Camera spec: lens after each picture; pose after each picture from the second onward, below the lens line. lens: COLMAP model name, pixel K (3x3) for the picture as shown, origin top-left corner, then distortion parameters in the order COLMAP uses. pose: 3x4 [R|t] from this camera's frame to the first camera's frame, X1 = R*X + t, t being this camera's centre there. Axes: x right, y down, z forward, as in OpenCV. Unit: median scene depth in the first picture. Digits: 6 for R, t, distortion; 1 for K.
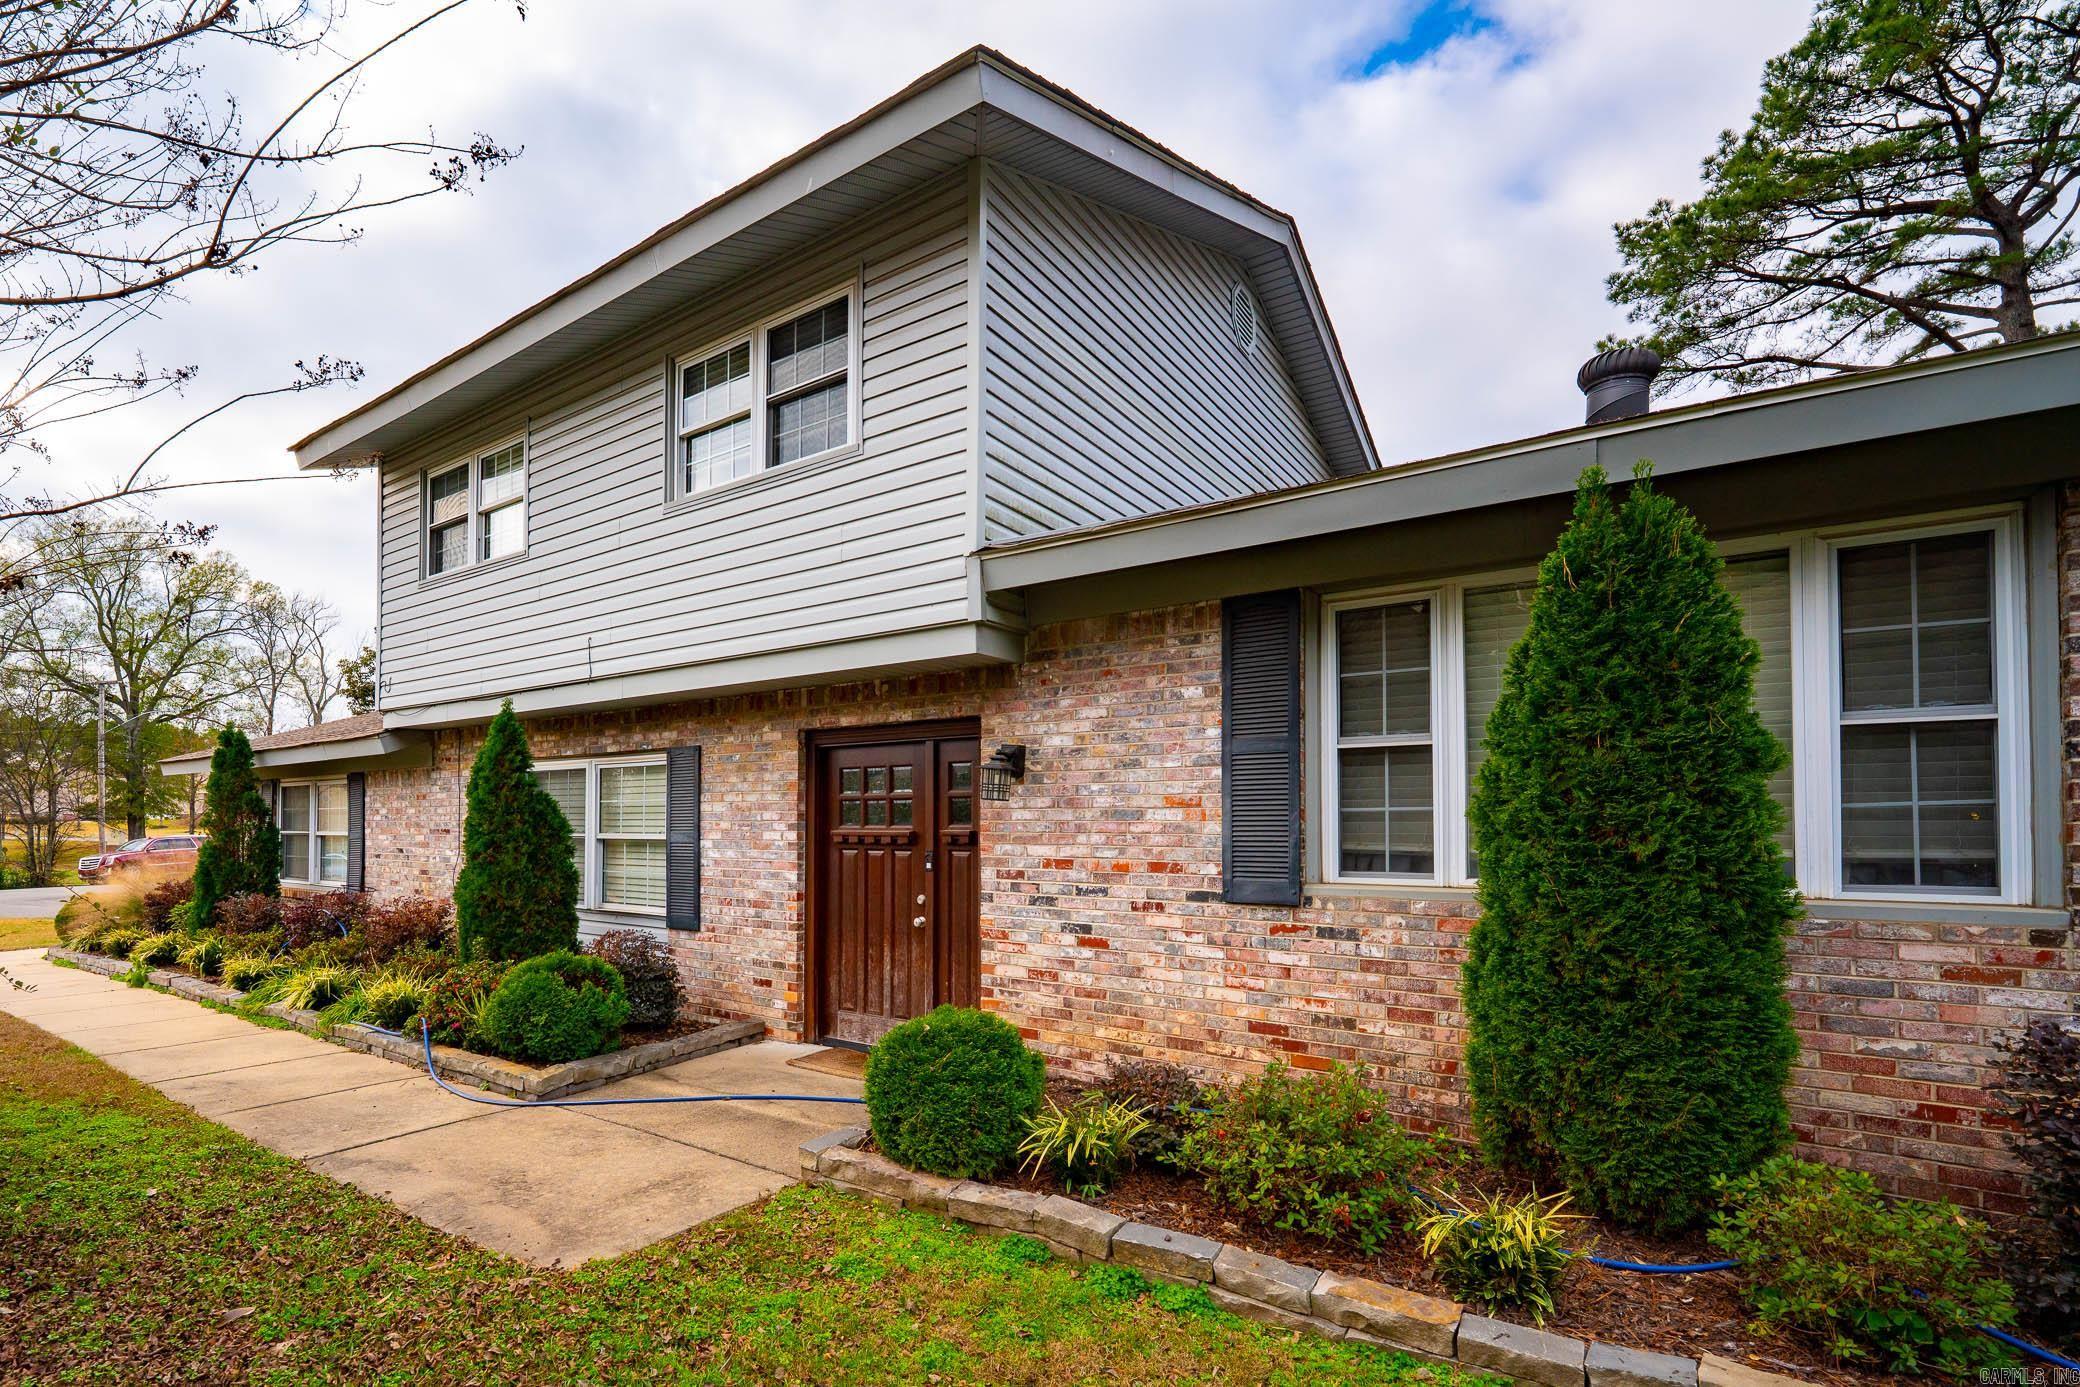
lens RADIAL K [[901.5, 0, 883.8], [0, 901.5, 827.6], [0, 0, 1]] dist [0.000632, 0.000113]
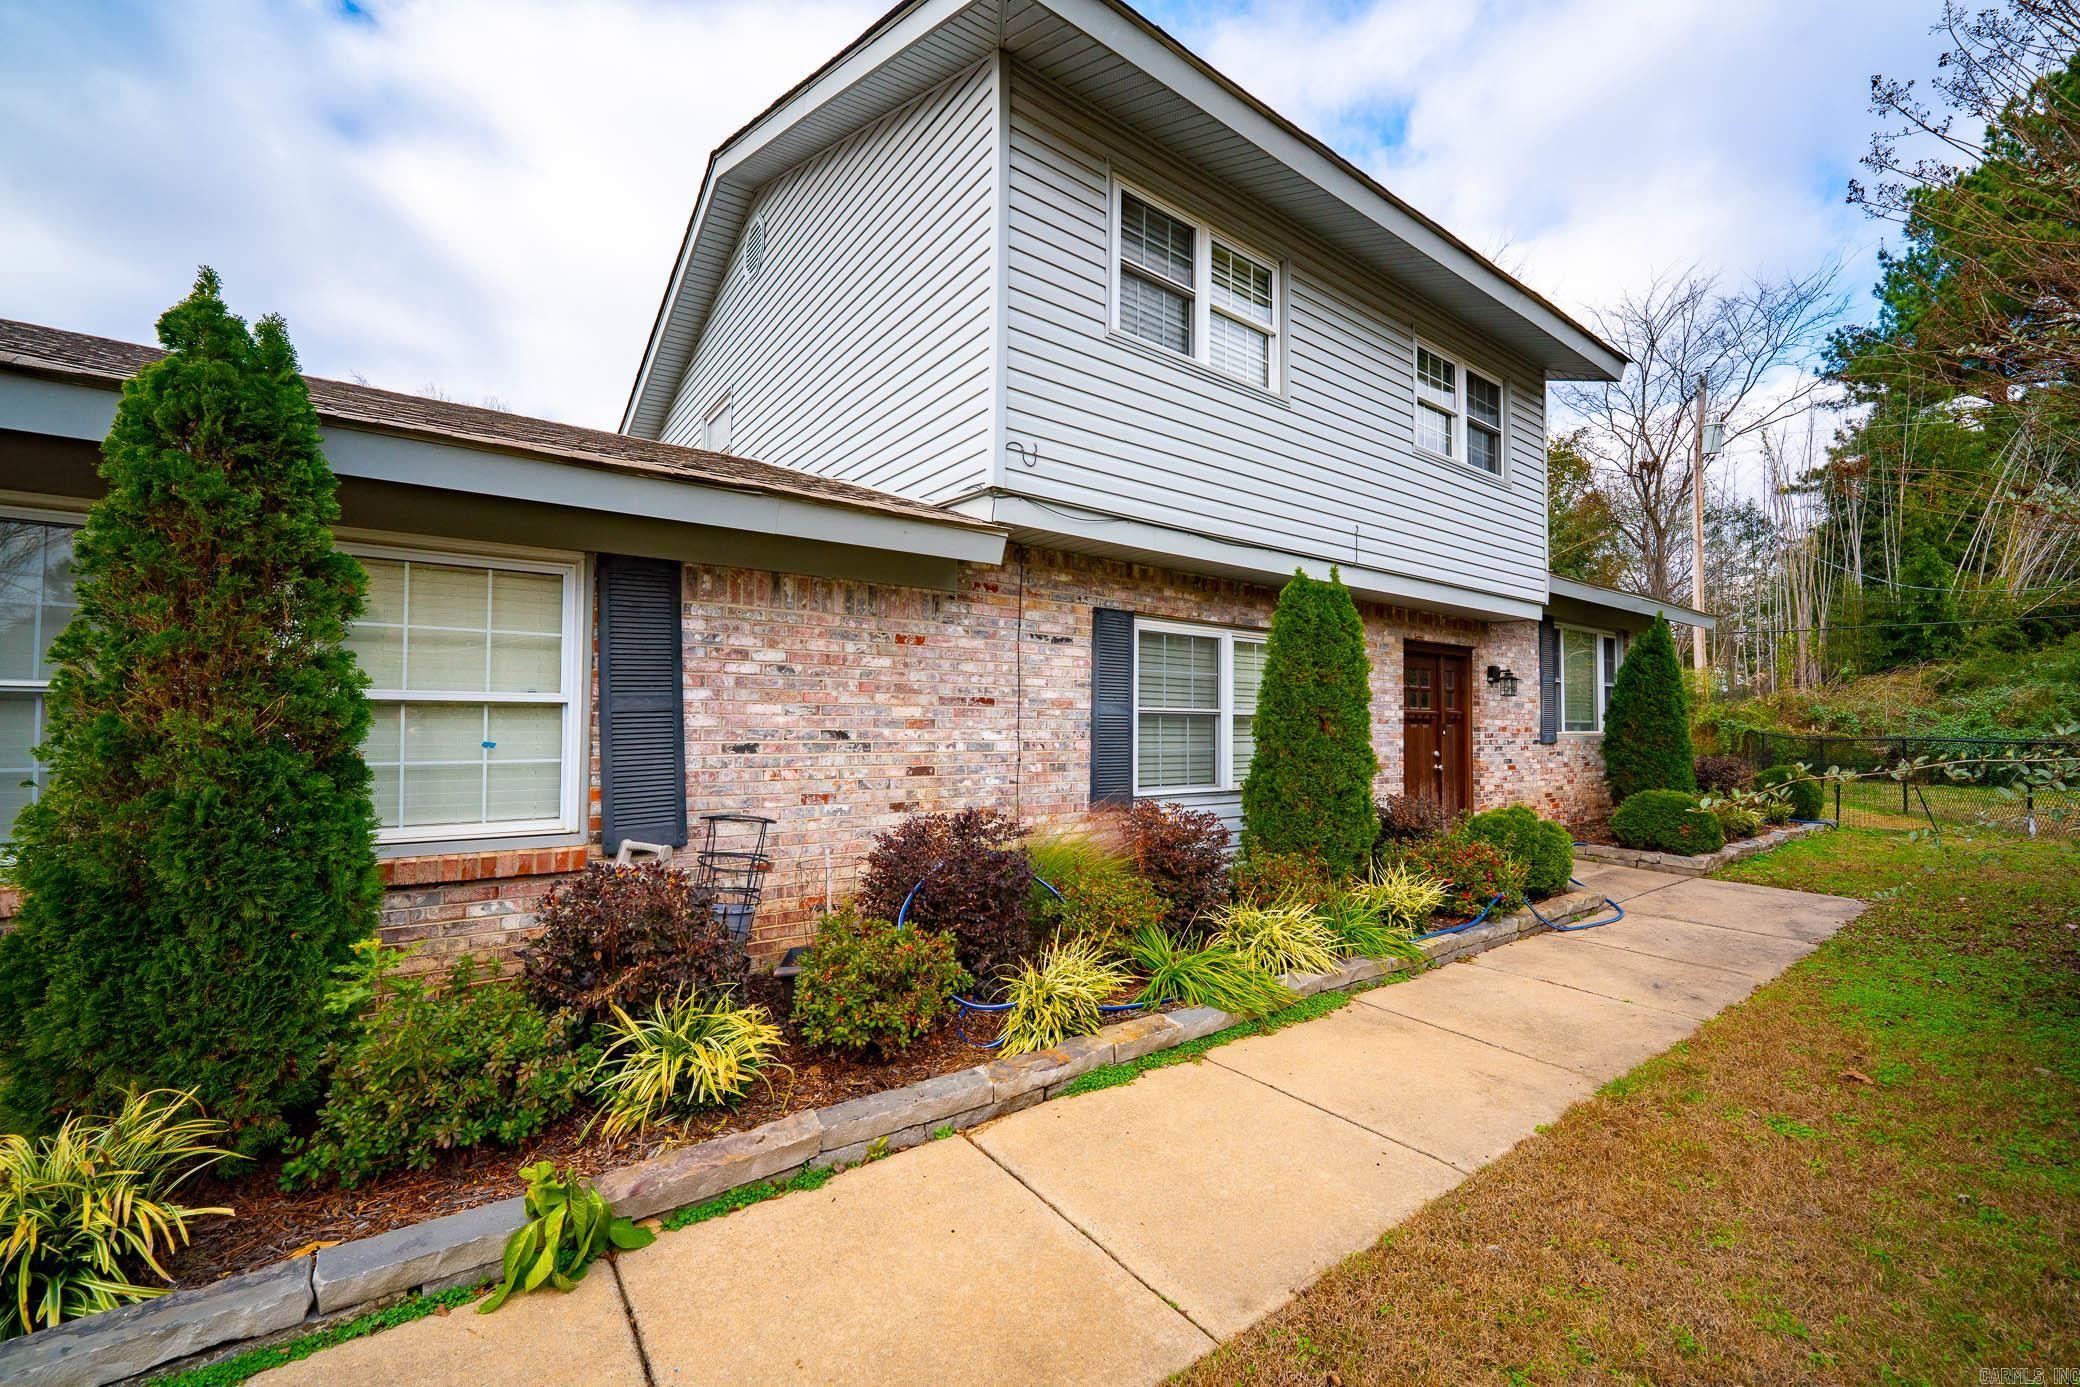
lens RADIAL K [[807.7, 0, 994.3], [0, 807.7, 701.3], [0, 0, 1]] dist [-0.002610, -0.000169]
pose [[0.331056, 0.020569, 0.943387, -1.293916], [-0.013744, 0.999761, -0.016975, 0.017327], [-0.943511, -0.007346, 0.331260, 1.033308]]
